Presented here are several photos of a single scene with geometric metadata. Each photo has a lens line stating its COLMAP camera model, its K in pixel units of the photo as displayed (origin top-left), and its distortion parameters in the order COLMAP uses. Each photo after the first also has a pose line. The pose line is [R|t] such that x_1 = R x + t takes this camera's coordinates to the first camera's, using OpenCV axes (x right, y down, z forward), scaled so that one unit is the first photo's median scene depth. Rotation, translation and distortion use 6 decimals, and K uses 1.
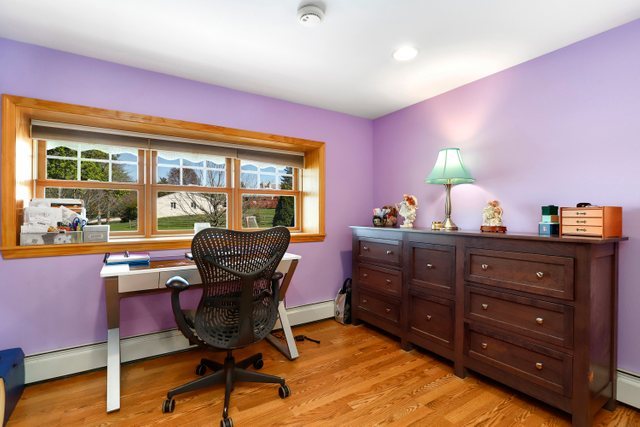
lens RADIAL K [[305.2, 0, 321.5], [0, 305.2, 207.4], [0, 0, 1]] dist [-0.018522, 0.000485]
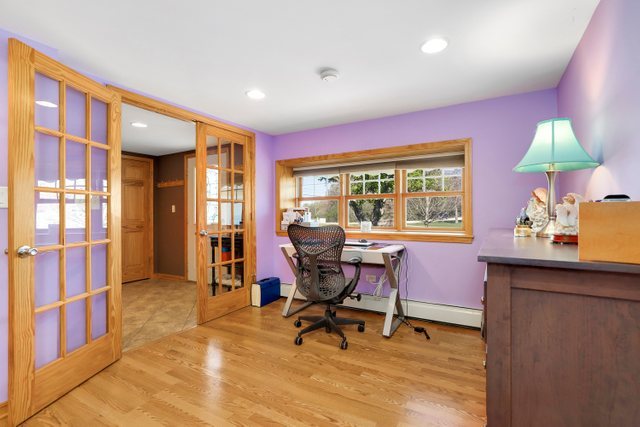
lens RADIAL K [[305.2, 0, 321.5], [0, 305.2, 207.4], [0, 0, 1]] dist [-0.018522, 0.000485]
pose [[0.448871, -0.020394, -0.893364, 0.886523], [0.028672, 0.999553, -0.008412, -0.007767], [0.893136, -0.021839, 0.449255, 0.248451]]
